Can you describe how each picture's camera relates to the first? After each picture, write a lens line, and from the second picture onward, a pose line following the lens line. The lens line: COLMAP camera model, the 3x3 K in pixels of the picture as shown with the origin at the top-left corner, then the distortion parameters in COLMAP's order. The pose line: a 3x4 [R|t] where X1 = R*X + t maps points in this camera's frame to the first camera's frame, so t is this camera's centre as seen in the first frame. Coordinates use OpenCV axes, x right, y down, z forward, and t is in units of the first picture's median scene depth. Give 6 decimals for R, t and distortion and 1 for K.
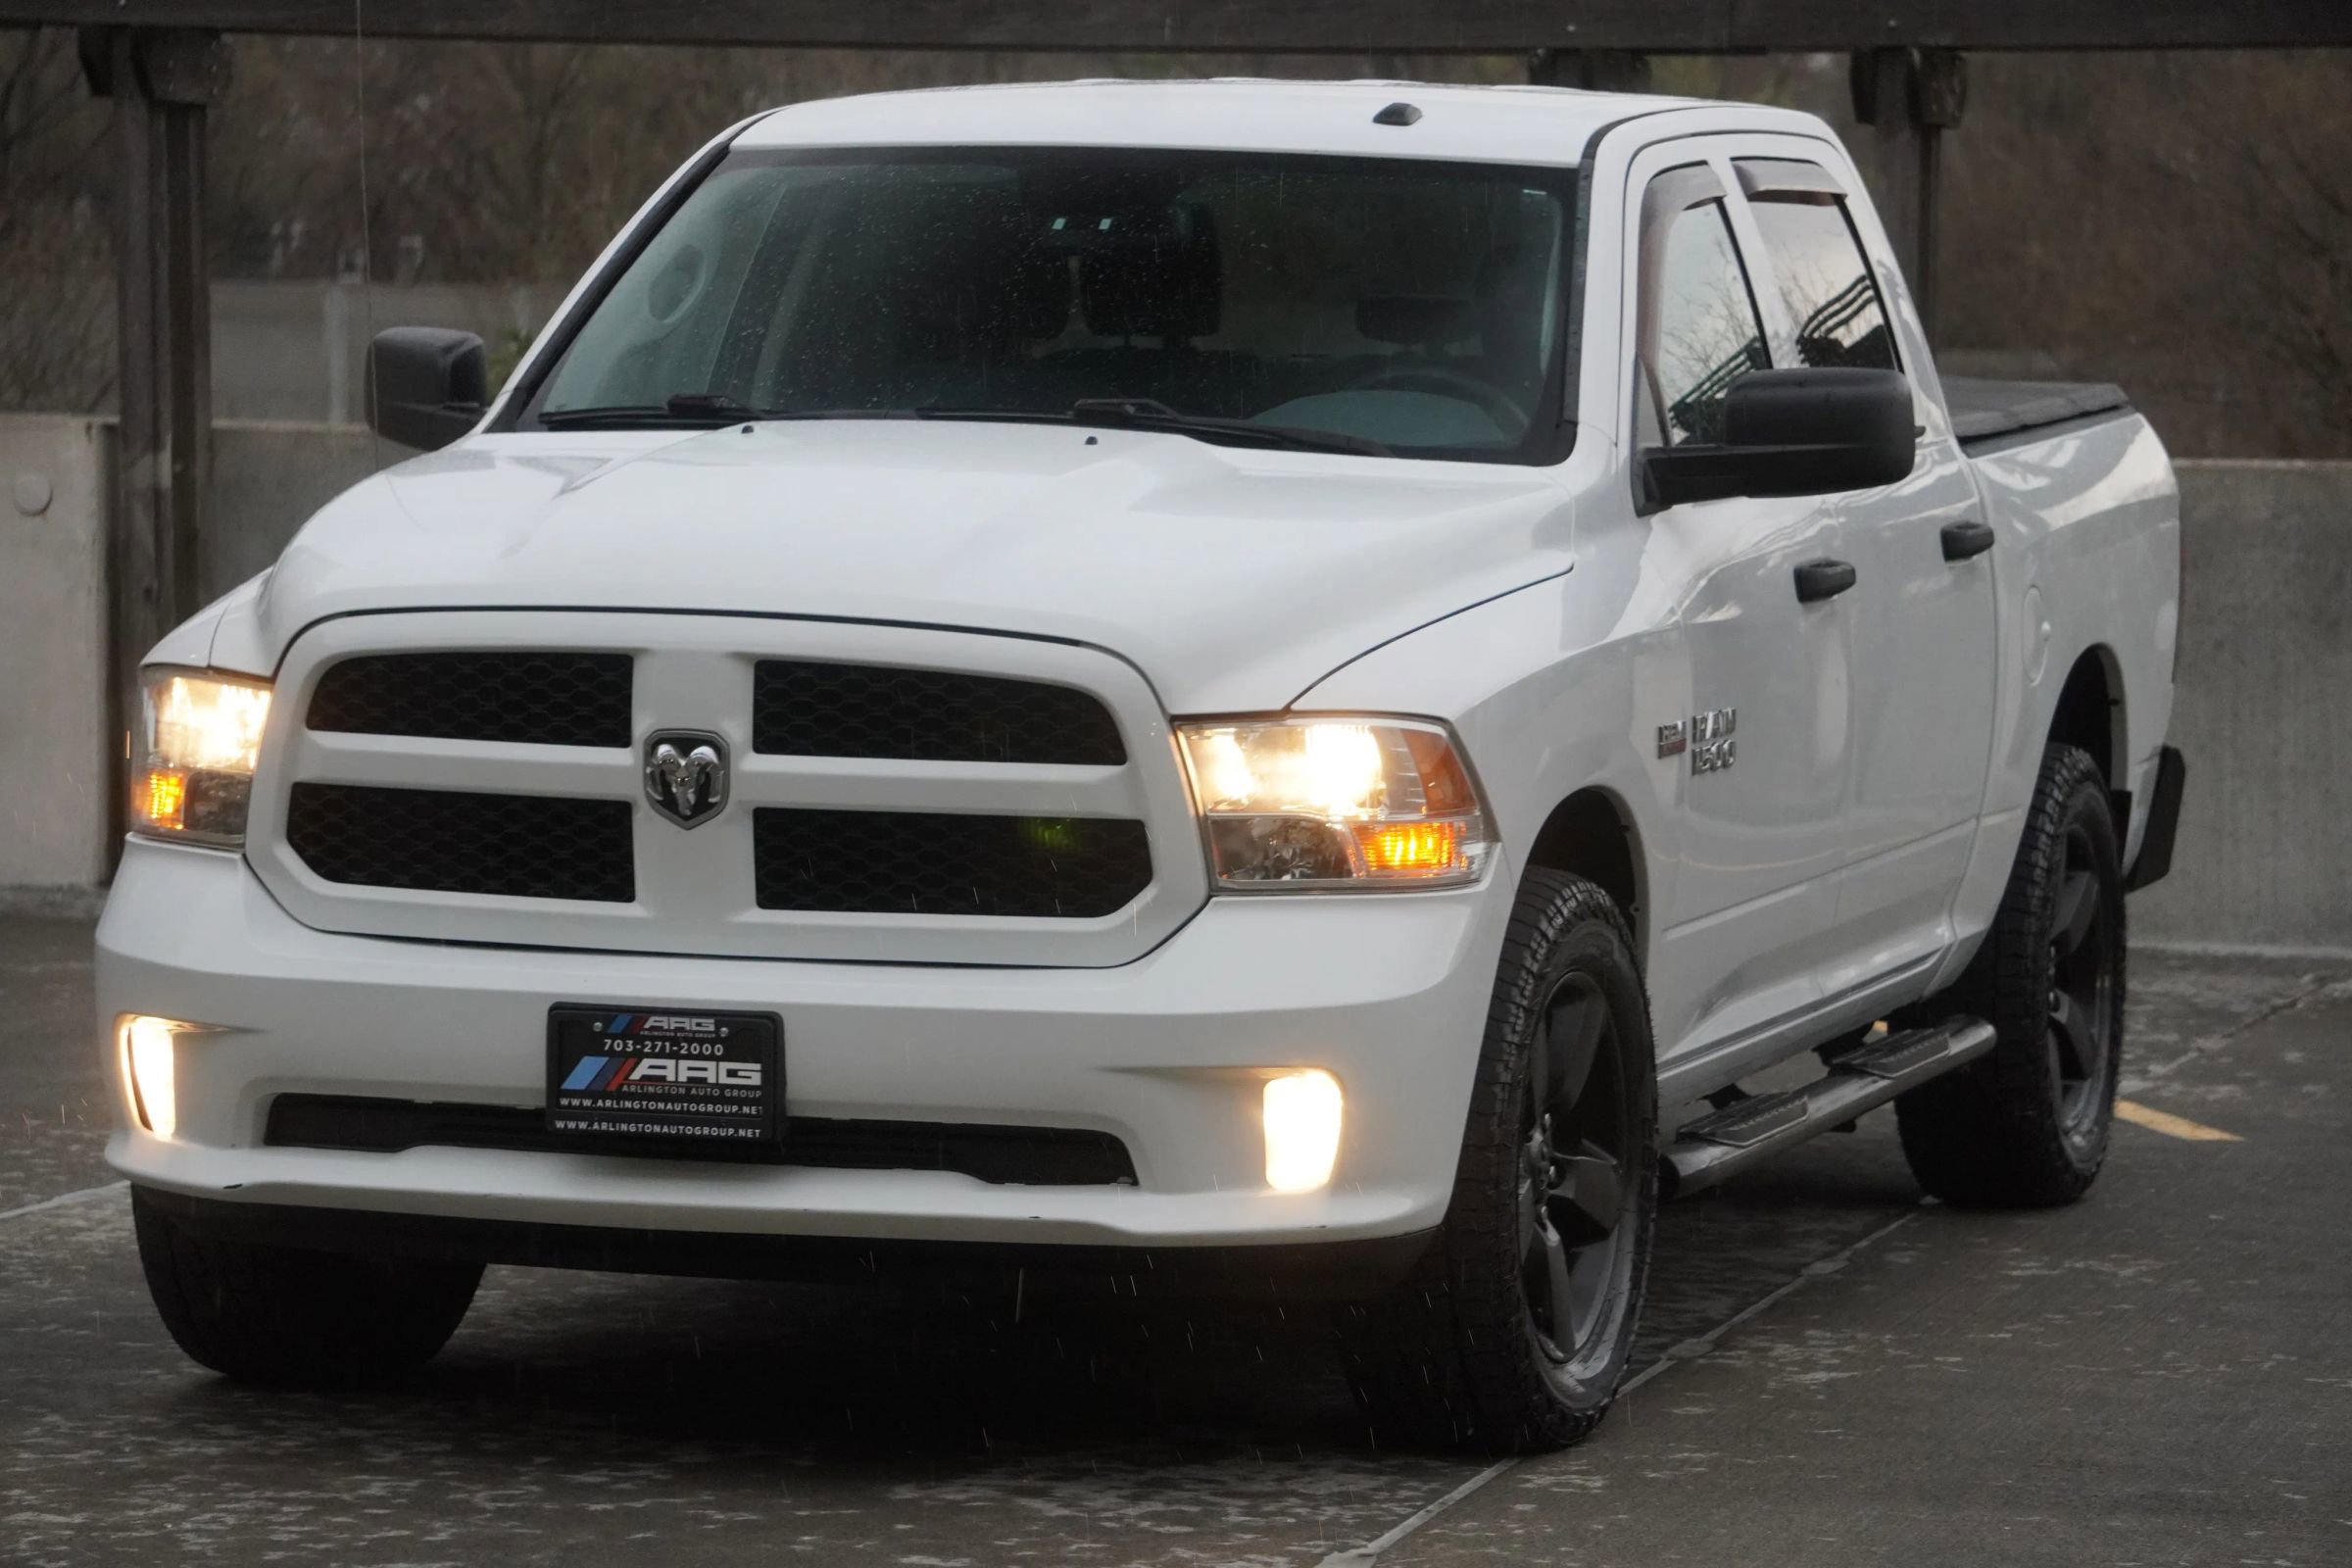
lens RADIAL K [[9439.0, 0, 1177.3], [0, 9439.0, 780.8], [0, 0, 1]] dist [0.814608, 7.533782]
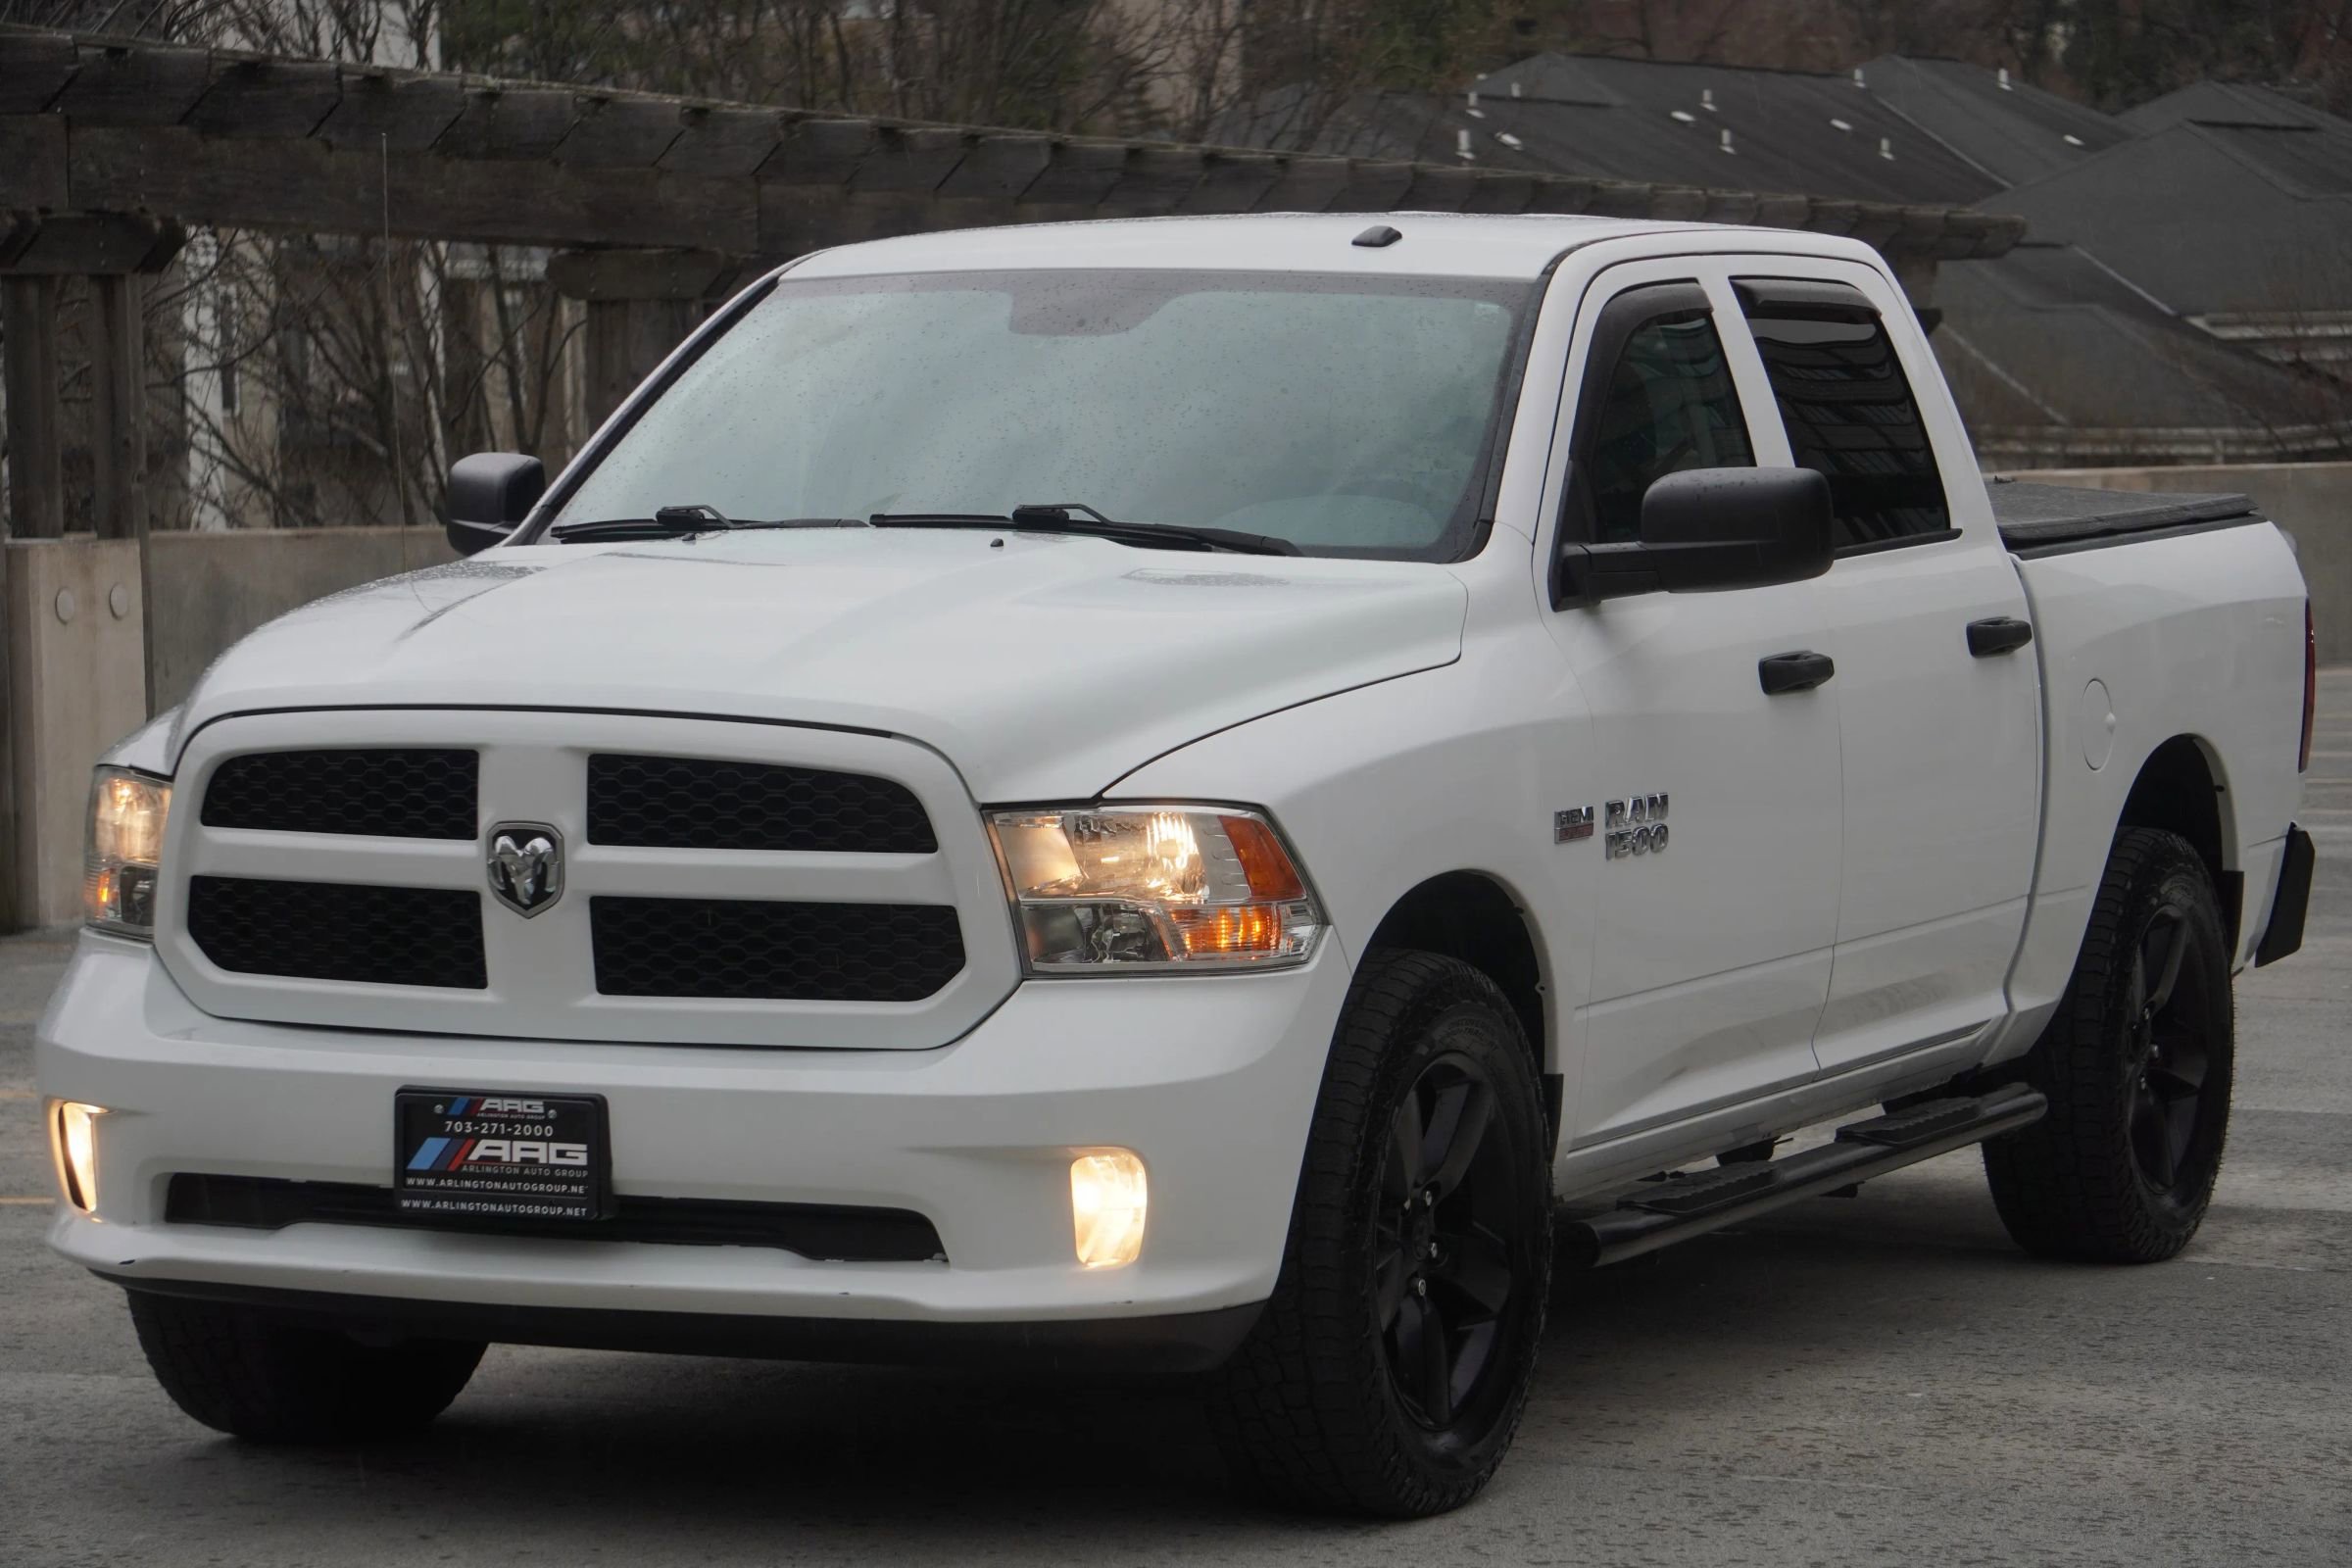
lens RADIAL K [[7176.1, 0, 1176.8], [0, 7176.1, 859.5], [0, 0, 1]] dist [0.001617, 38.864507]
pose [[0.990059, -0.007306, -0.140461, 0.129536], [0.007071, 0.999973, -0.002174, 0.000948], [0.140473, 0.001159, 0.990084, 0.229728]]
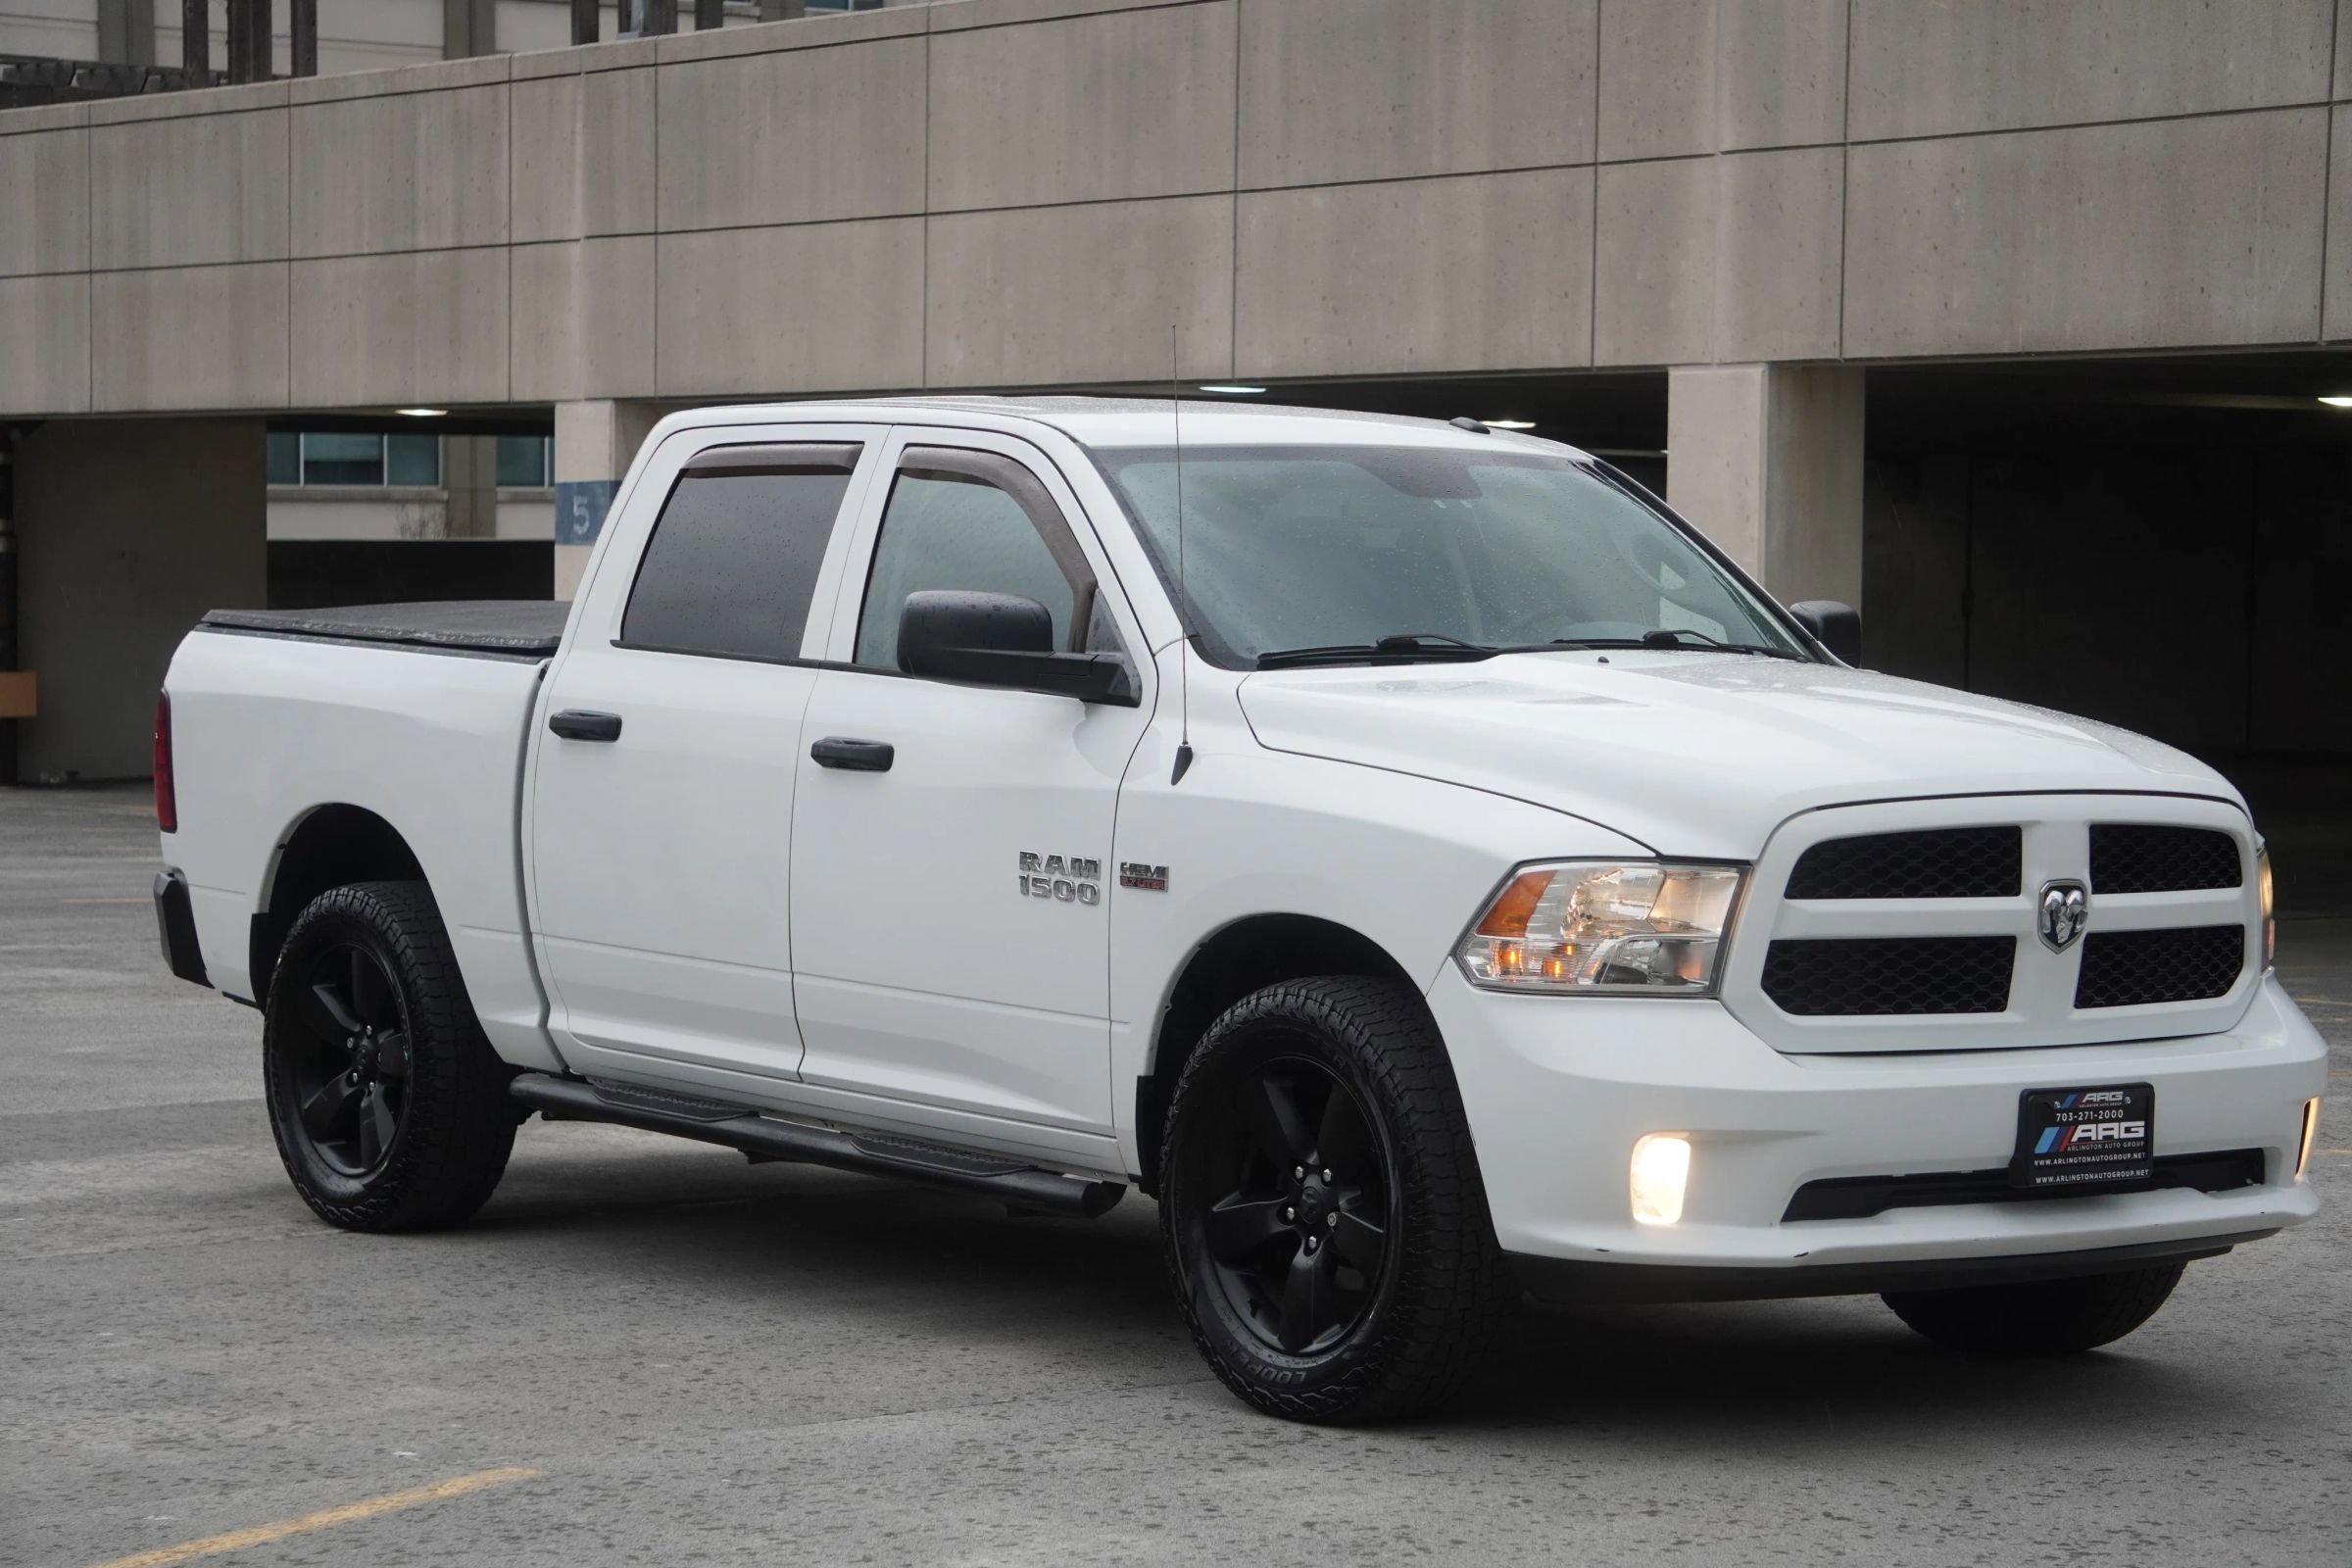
lens RADIAL K [[5726.8, 0, 1172.4], [0, 5726.8, 785.9], [0, 0, 1]] dist [0.279883, 0.332377]
pose [[0.586086, -0.044958, 0.809000, -0.790889], [0.050748, 0.998536, 0.018726, -0.040596], [-0.808658, 0.030080, 0.587510, 0.619343]]
